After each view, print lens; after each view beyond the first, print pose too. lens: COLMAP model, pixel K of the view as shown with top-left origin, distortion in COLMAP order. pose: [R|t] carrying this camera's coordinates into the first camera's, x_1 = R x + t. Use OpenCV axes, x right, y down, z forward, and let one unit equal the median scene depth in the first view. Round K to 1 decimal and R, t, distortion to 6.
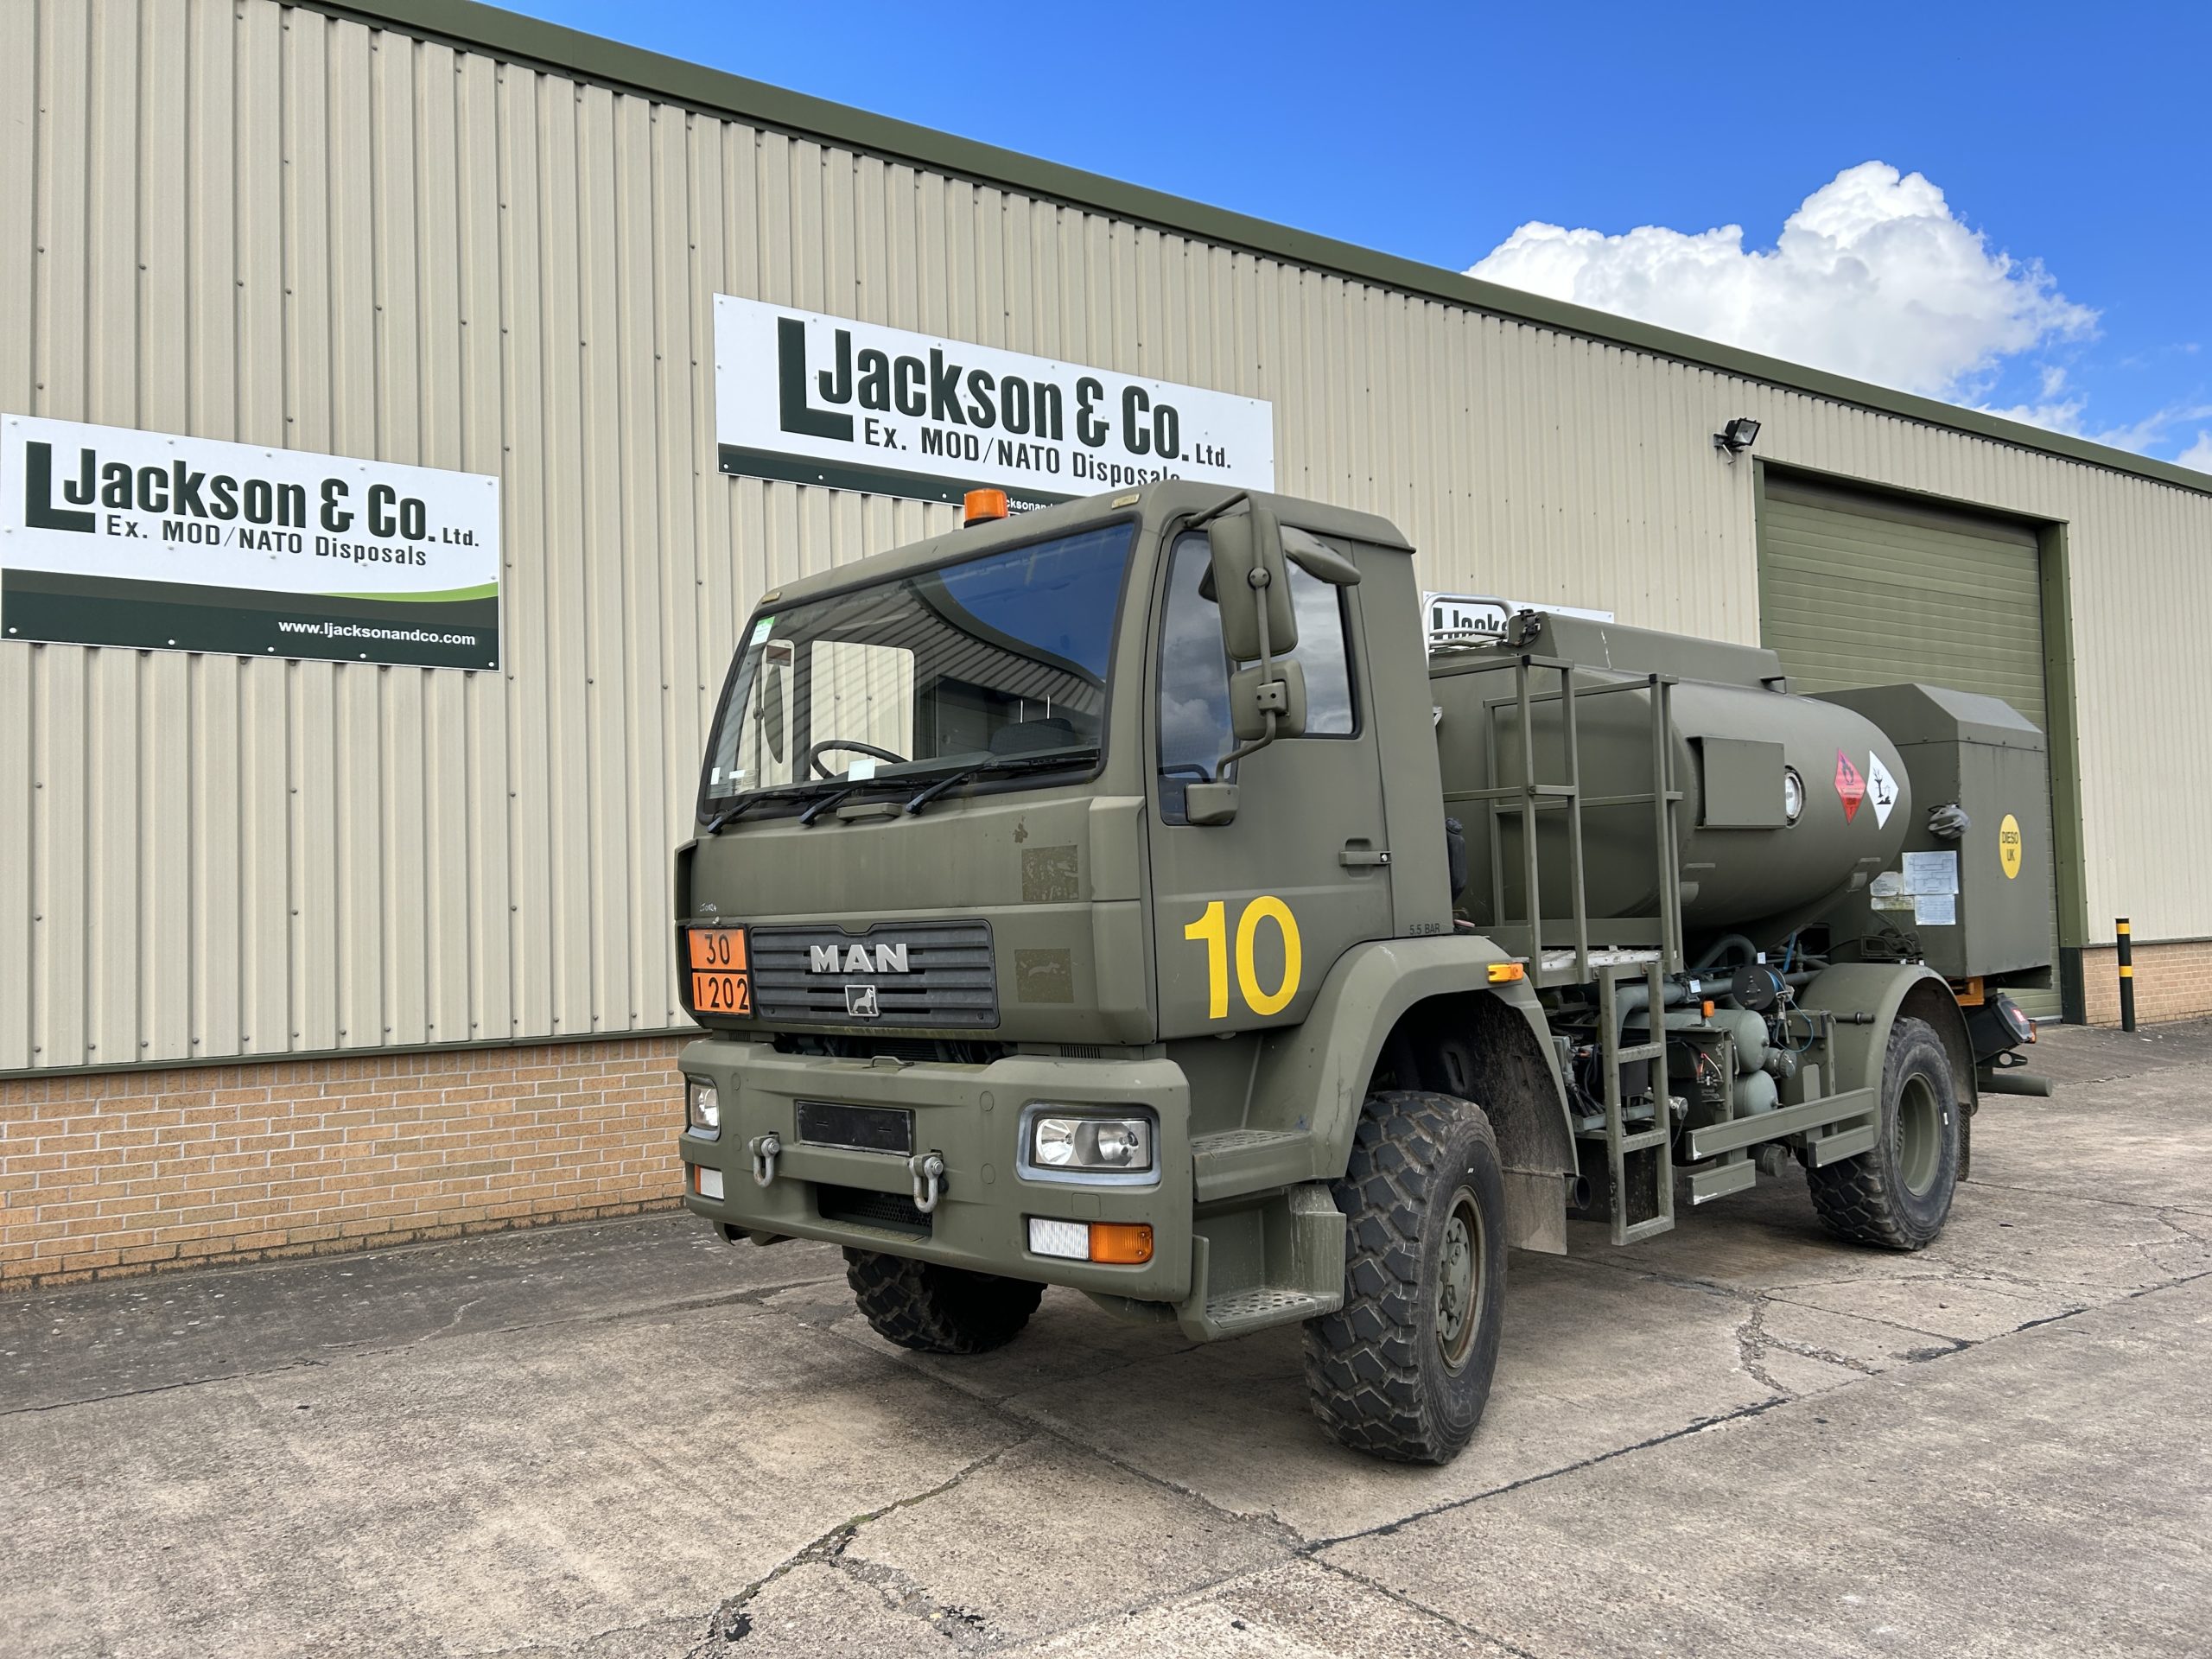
lens RADIAL K [[1668.6, 0, 1119.2], [0, 1668.6, 851.4], [0, 0, 1]] dist [0.064425, -0.067947]
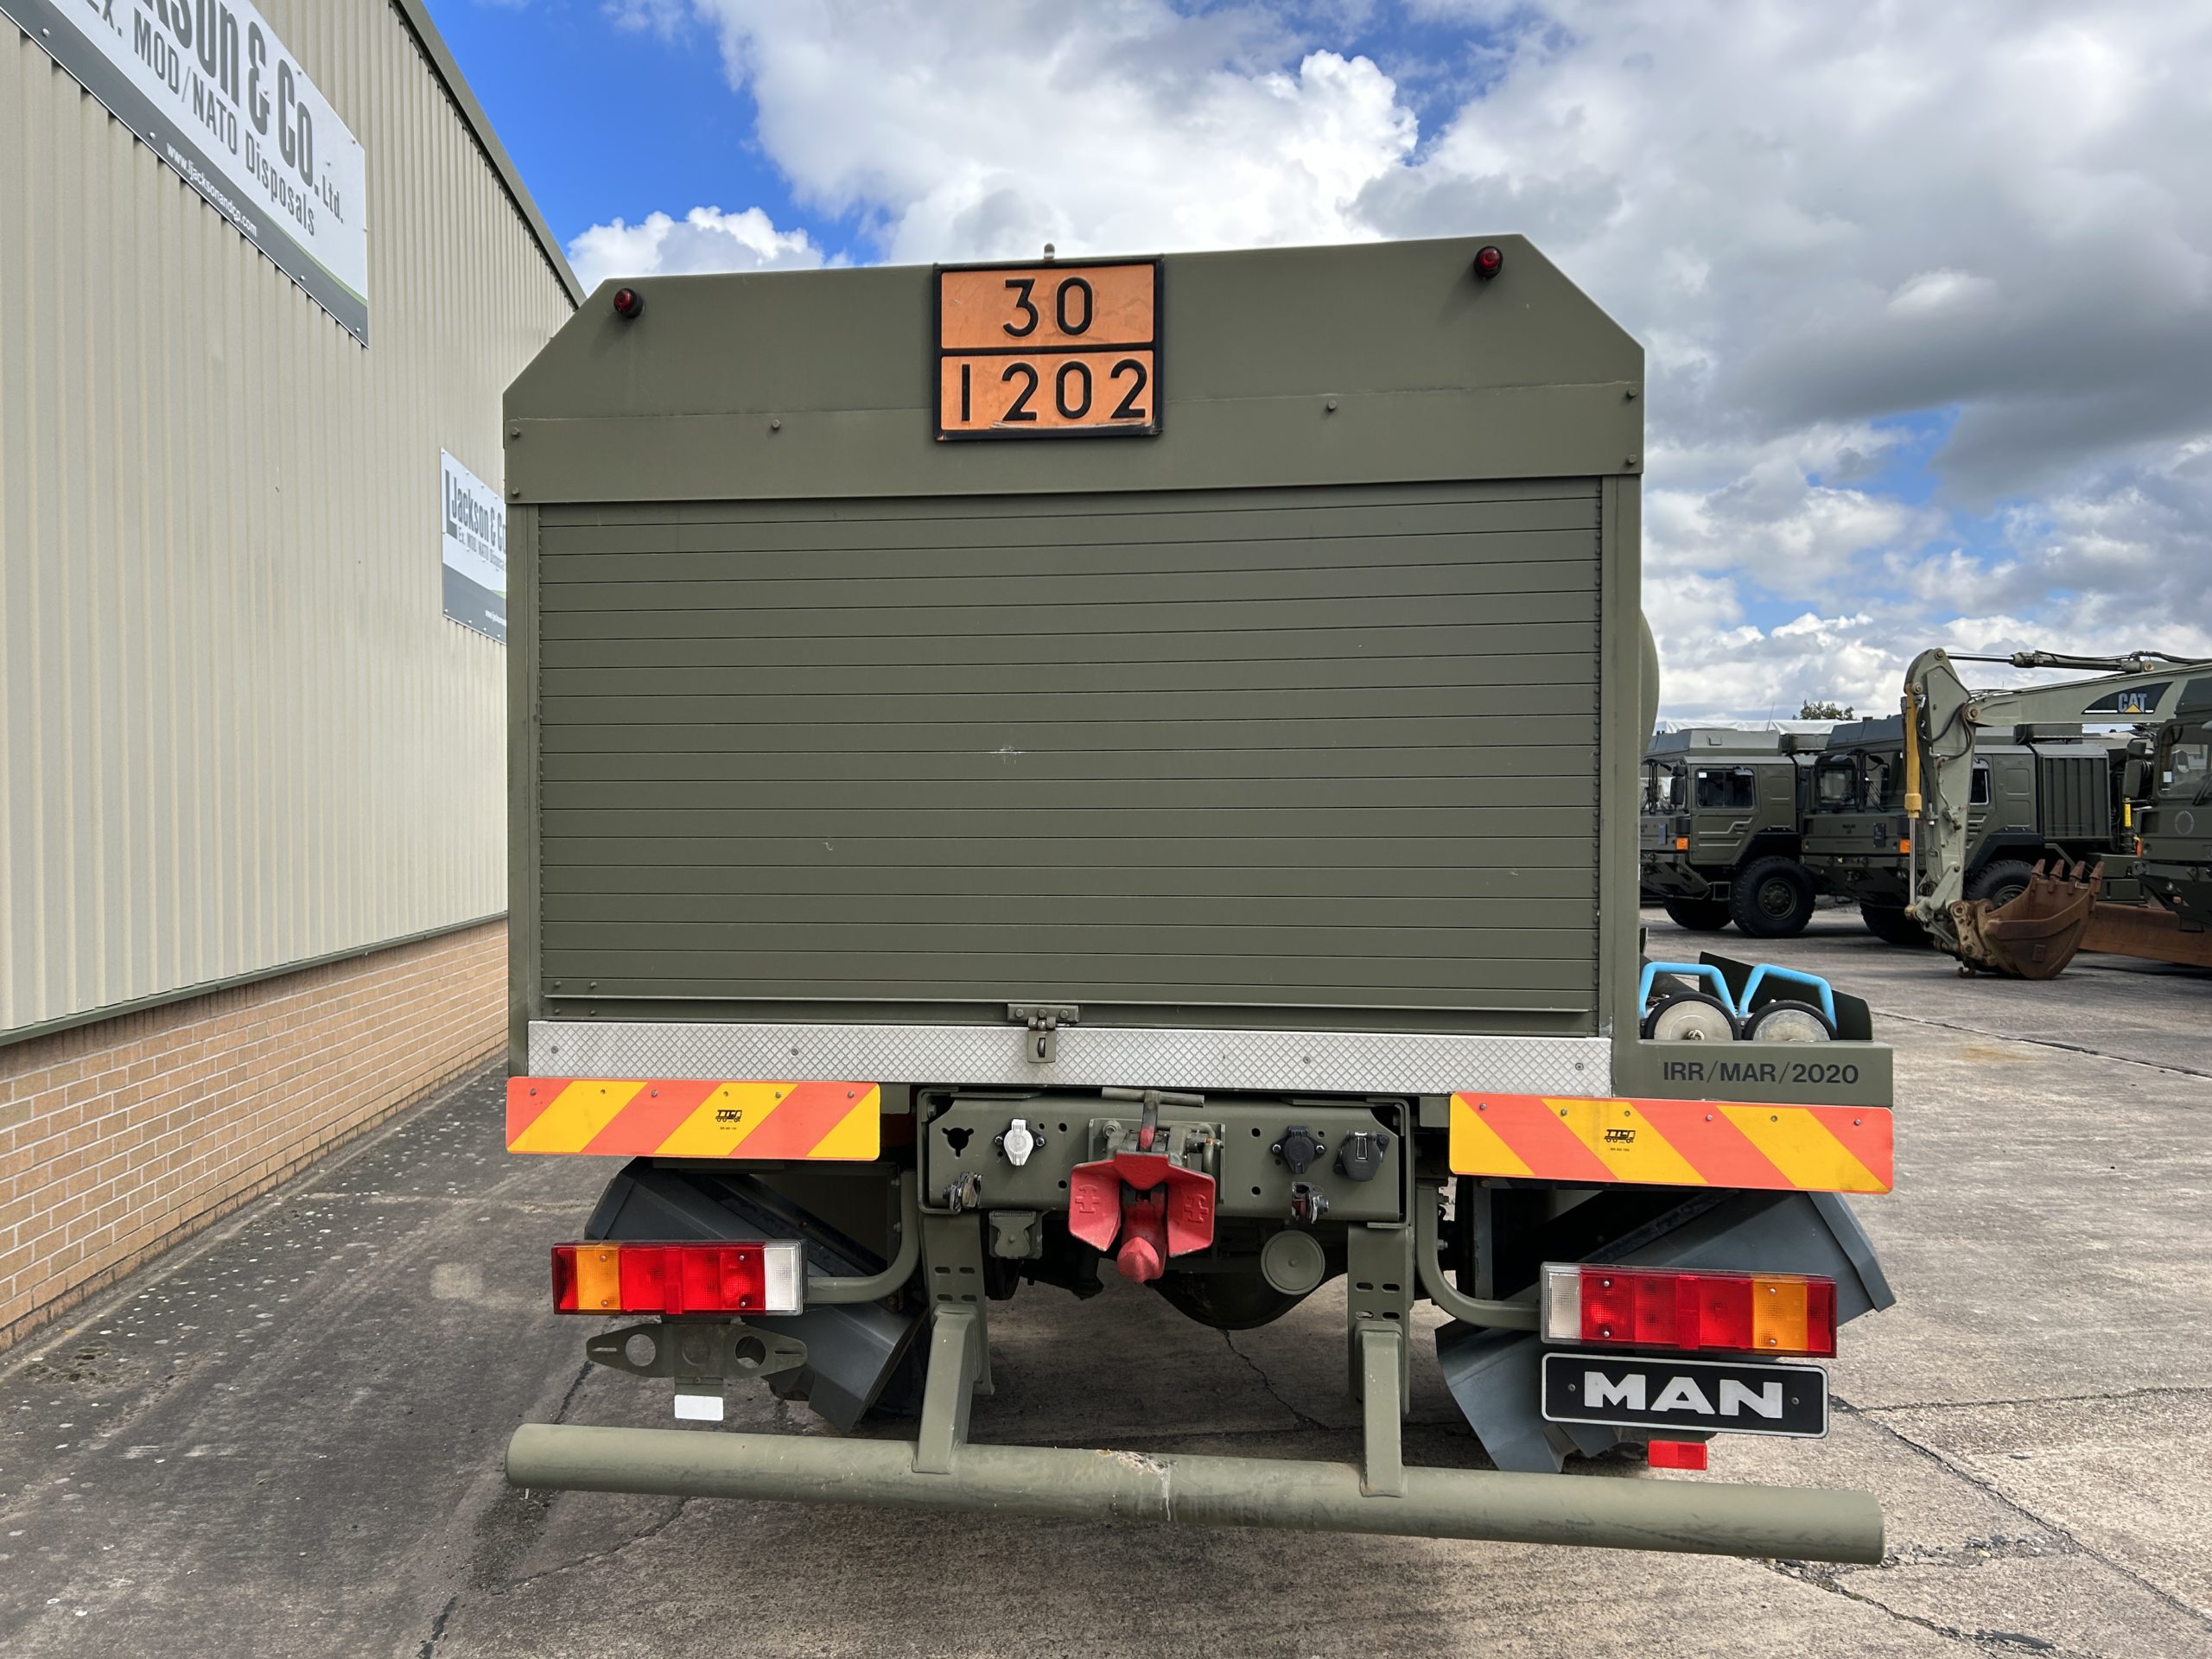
lens RADIAL K [[1668.6, 0, 1122.9], [0, 1668.6, 817.2], [0, 0, 1]] dist [0.064425, -0.067947]
pose [[0.437339, 0.026873, 0.898895, -0.576631], [-0.043206, 0.999027, -0.008845, 0.025734], [-0.898258, -0.034970, 0.438075, 0.485445]]
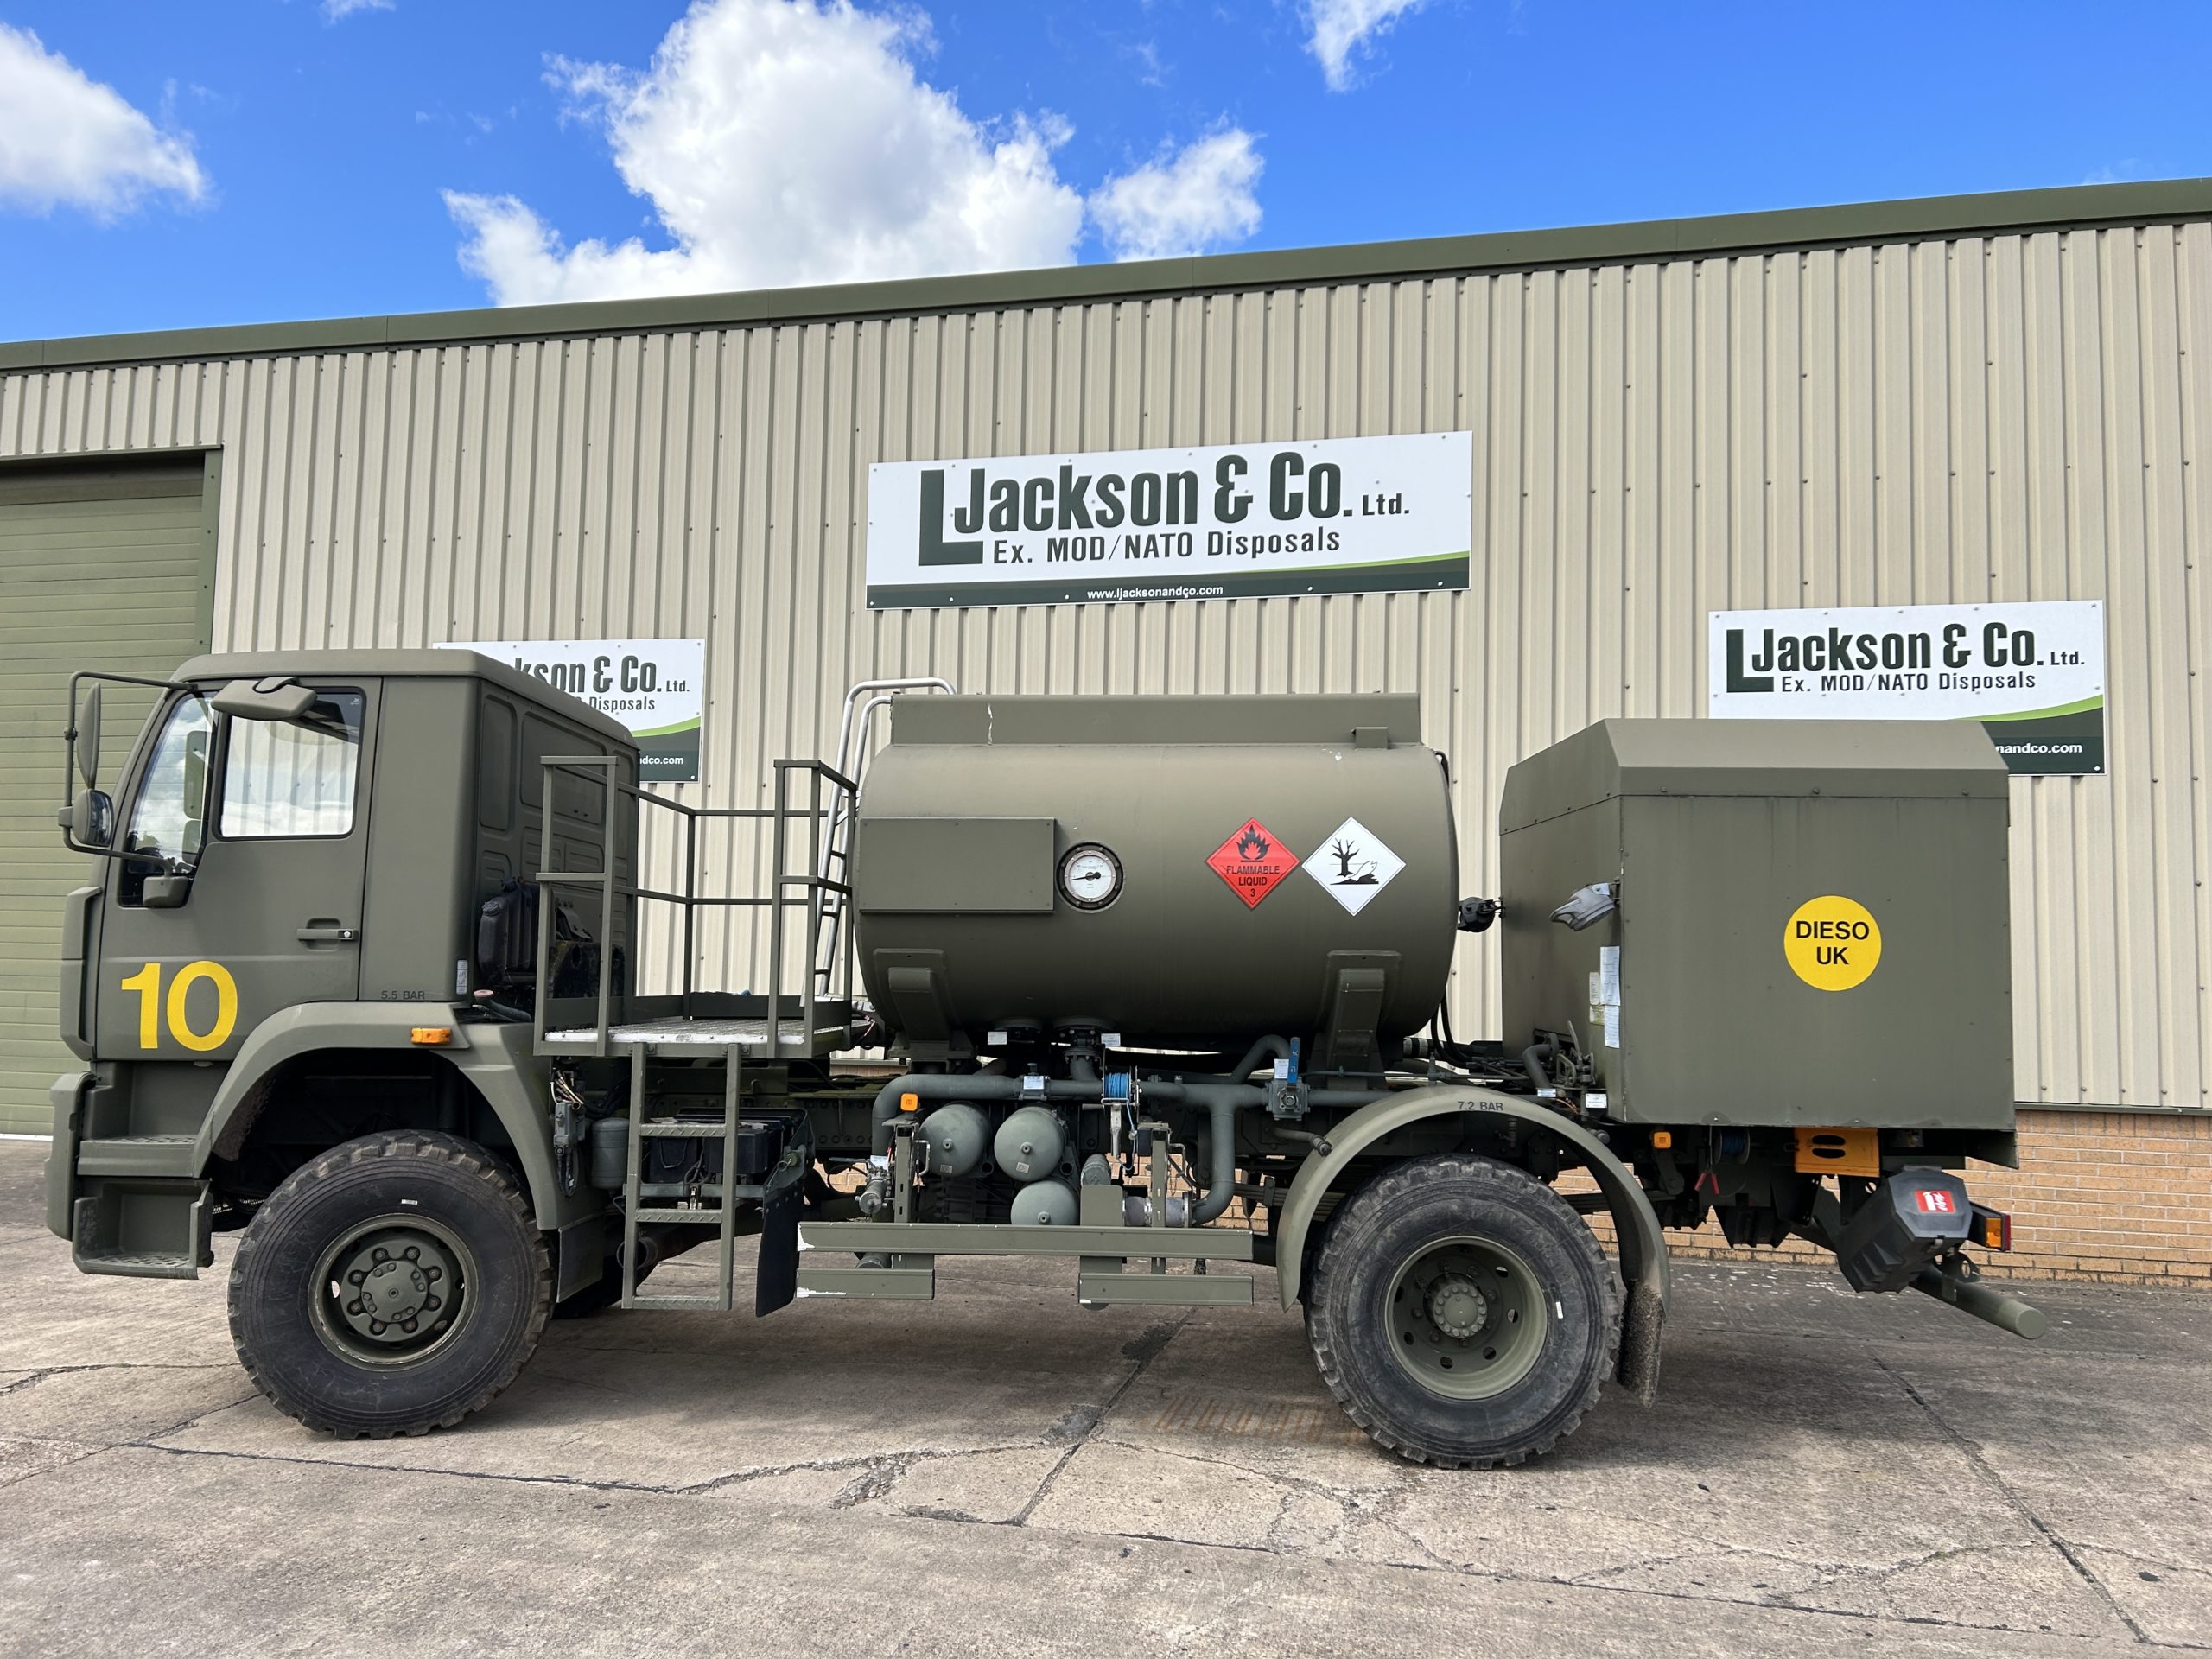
lens RADIAL K [[1668.6, 0, 1098.3], [0, 1668.6, 861.5], [0, 0, 1]] dist [0.064425, -0.067947]
pose [[0.675326, -0.008055, -0.737475, 0.839858], [-0.012816, 0.999661, -0.022654, -0.016822], [0.737408, 0.024750, 0.674994, 0.329077]]
